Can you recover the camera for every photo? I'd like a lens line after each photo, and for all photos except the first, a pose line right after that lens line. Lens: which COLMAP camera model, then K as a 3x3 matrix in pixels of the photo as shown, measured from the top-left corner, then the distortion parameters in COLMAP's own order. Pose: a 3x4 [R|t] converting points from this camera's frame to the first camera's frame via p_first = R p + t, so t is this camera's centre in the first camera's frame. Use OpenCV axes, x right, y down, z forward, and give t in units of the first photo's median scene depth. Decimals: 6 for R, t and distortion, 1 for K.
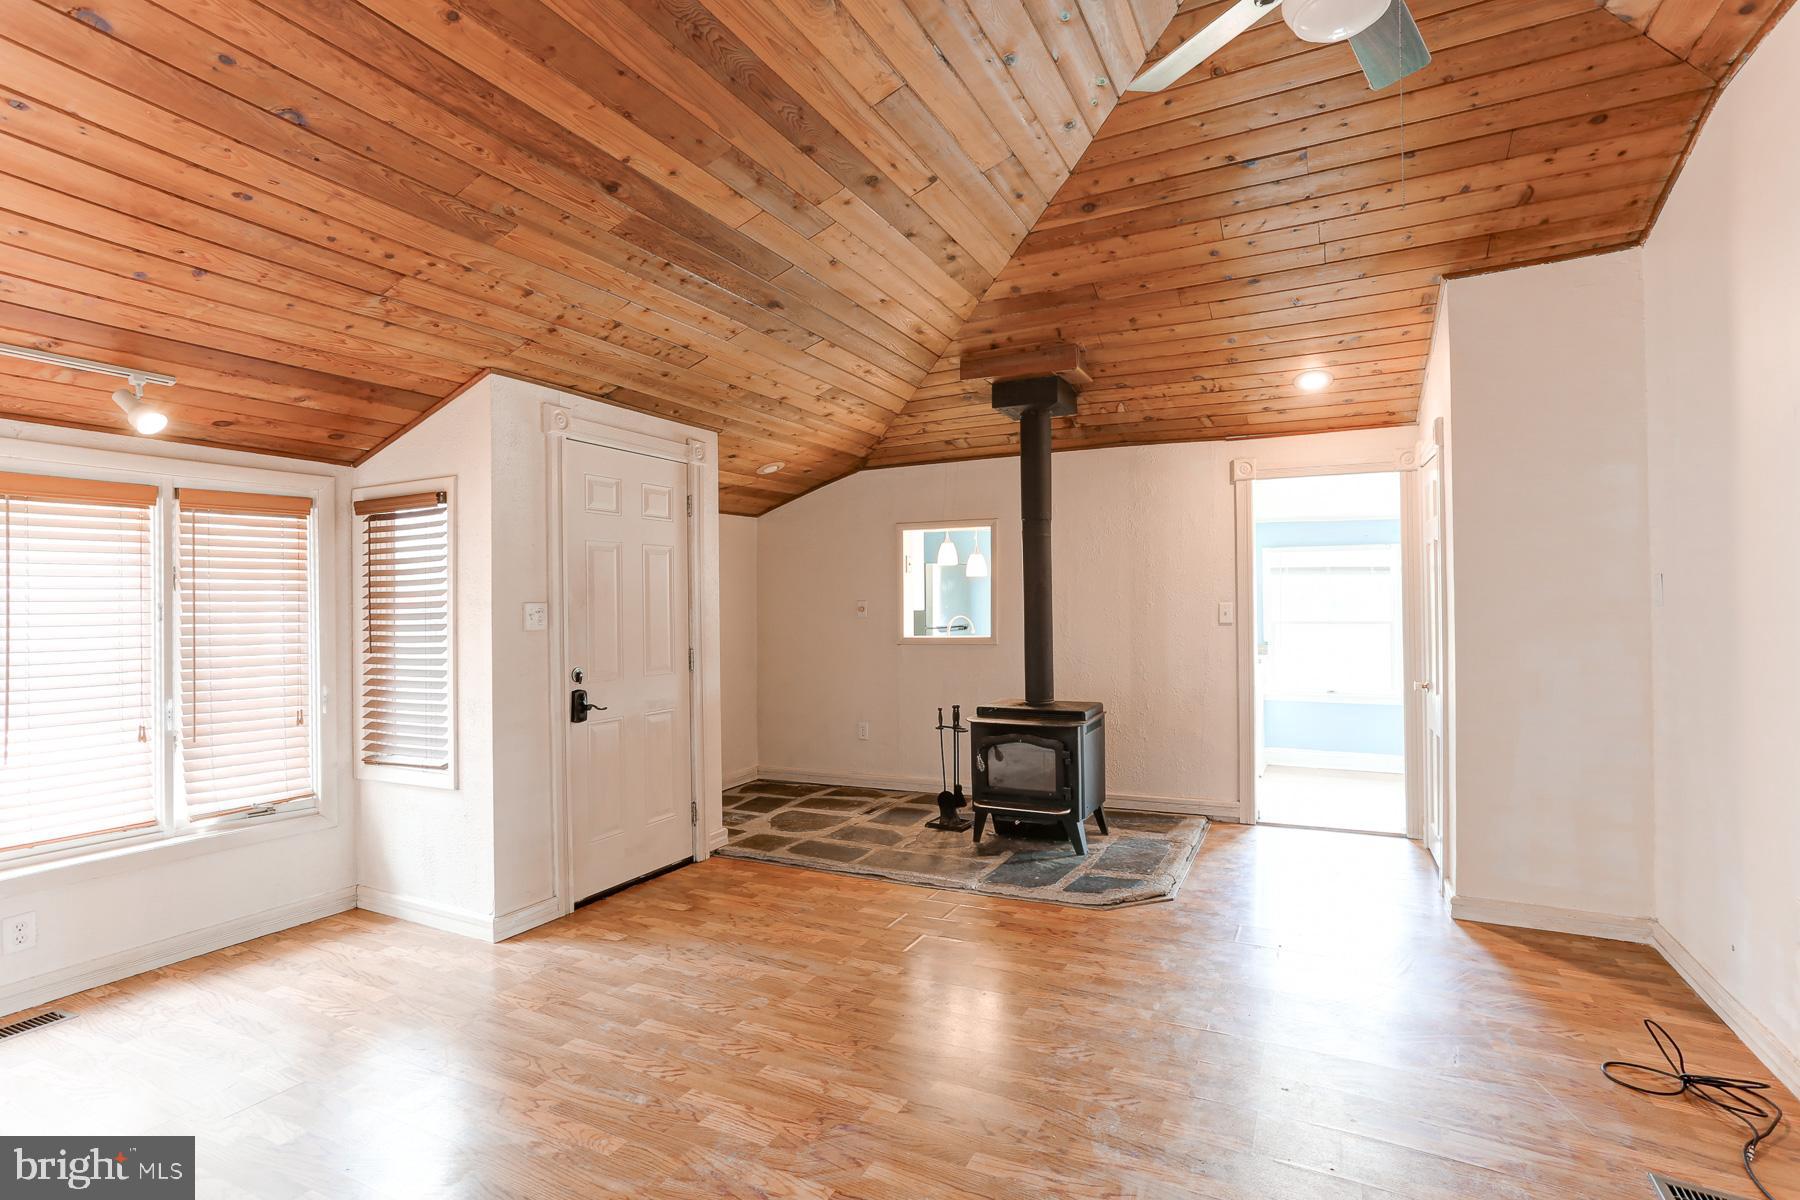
lens RADIAL K [[853.5, 0, 900.0], [0, 853.5, 600.0], [0, 0, 1]] dist [-0.000797, -0.000062]
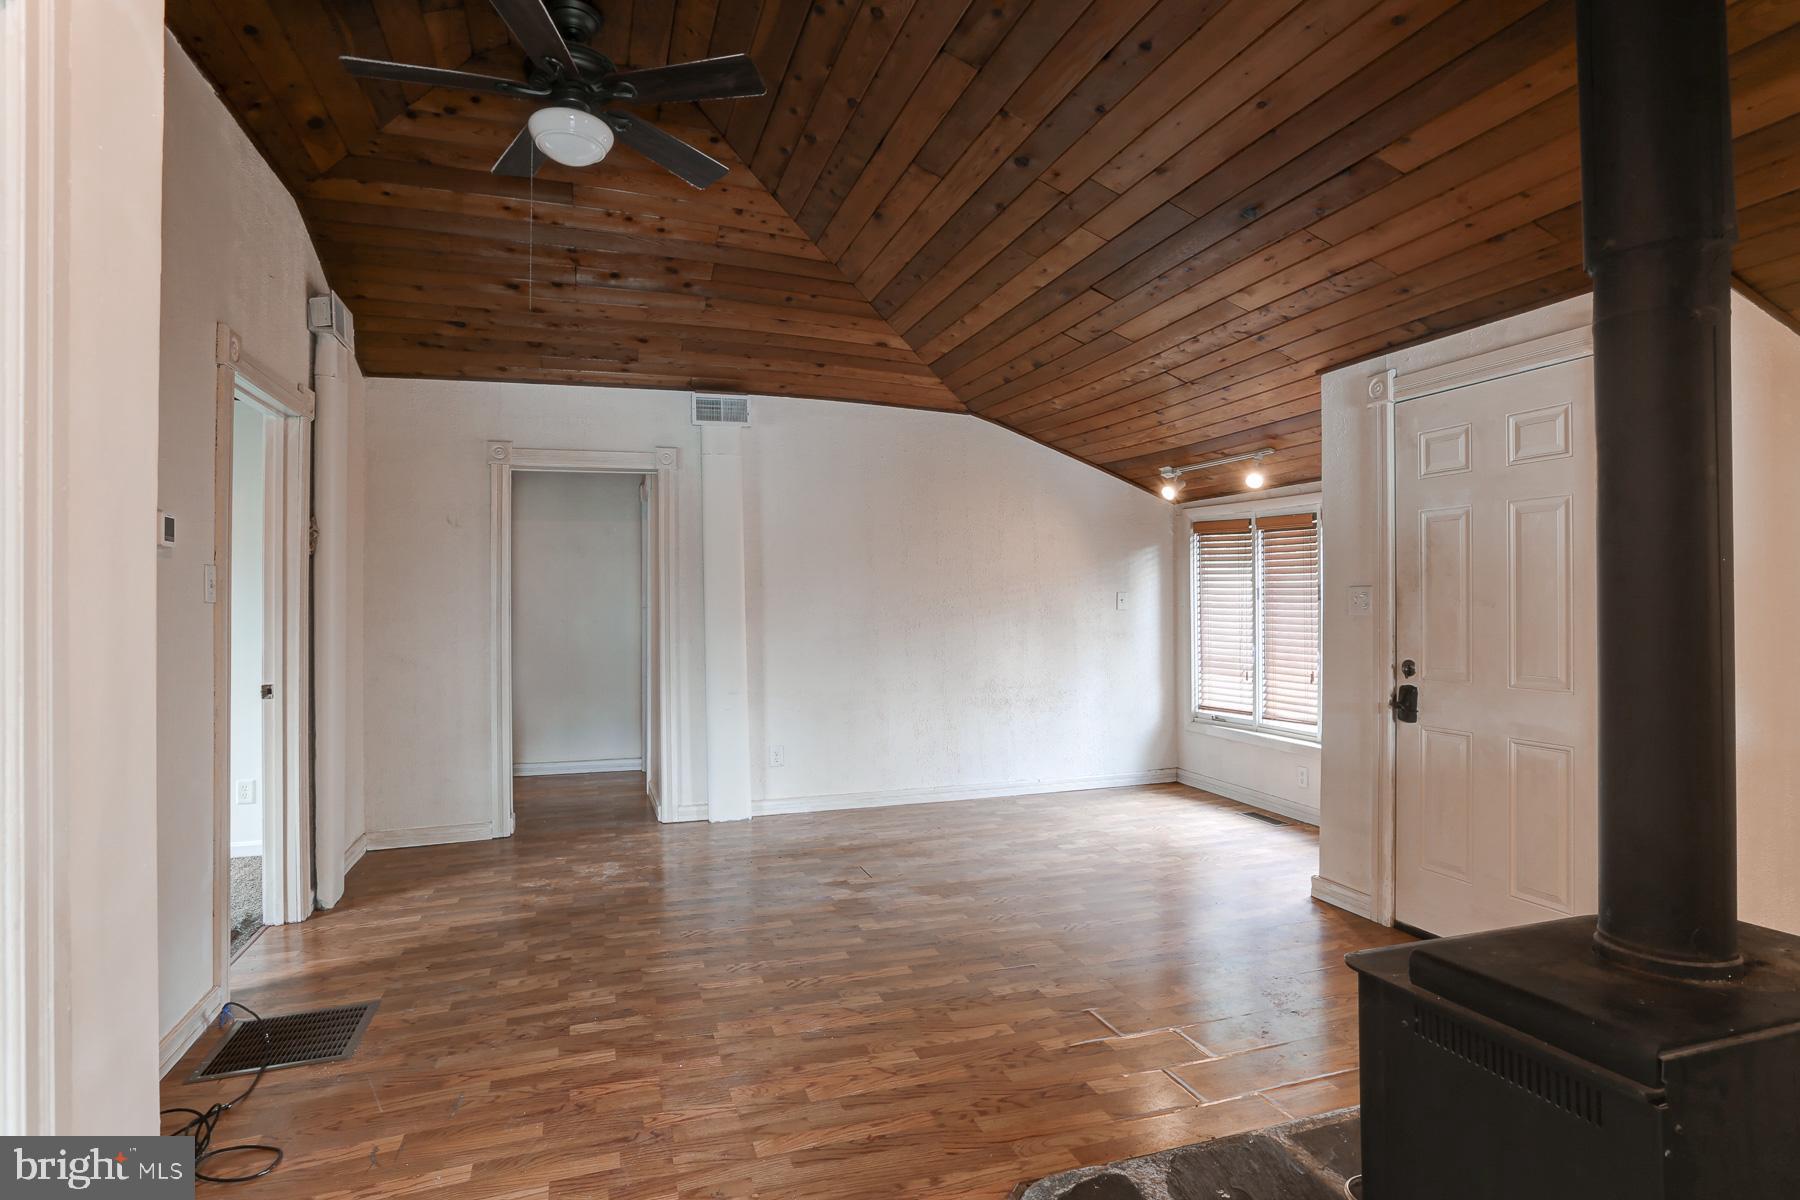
lens RADIAL K [[903.6, 0, 905.3], [0, 903.6, 591.3], [0, 0, 1]] dist [0.000206, 0.000198]
pose [[-0.680770, 0.010654, -0.732420, 0.858968], [0.014586, 0.999893, 0.000987, 0.004139], [0.732352, -0.010011, -0.680852, 1.669468]]
